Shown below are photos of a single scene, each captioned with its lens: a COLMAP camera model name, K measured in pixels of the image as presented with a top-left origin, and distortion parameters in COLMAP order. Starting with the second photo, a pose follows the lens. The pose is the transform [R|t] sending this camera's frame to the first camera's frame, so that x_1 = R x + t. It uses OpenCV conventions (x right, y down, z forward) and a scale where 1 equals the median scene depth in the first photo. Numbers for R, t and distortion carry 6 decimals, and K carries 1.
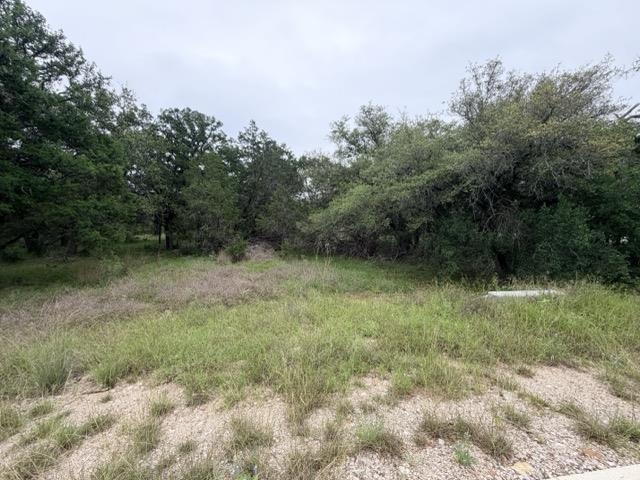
lens RADIAL K [[252.7, 0, 320.0], [0, 252.7, 240.0], [0, 0, 1]] dist [0.000139, 0.000009]
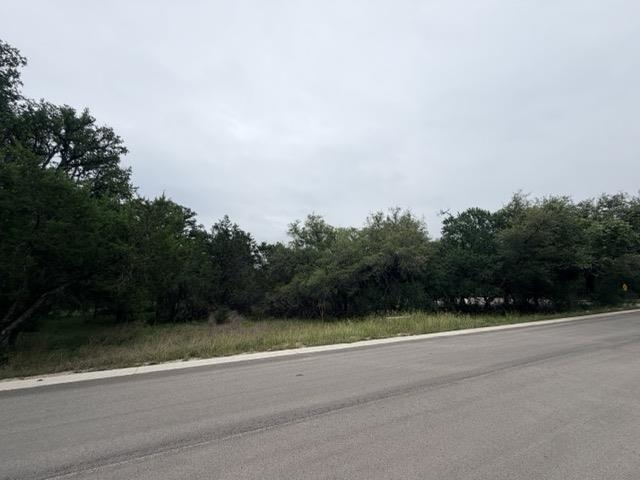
lens RADIAL K [[252.7, 0, 320.0], [0, 252.7, 240.0], [0, 0, 1]] dist [0.000139, 0.000009]
pose [[0.953144, 0.050804, 0.298220, -0.228493], [0.034594, 0.961027, -0.274283, 0.040535], [-0.300532, 0.271748, 0.914240, -0.399817]]
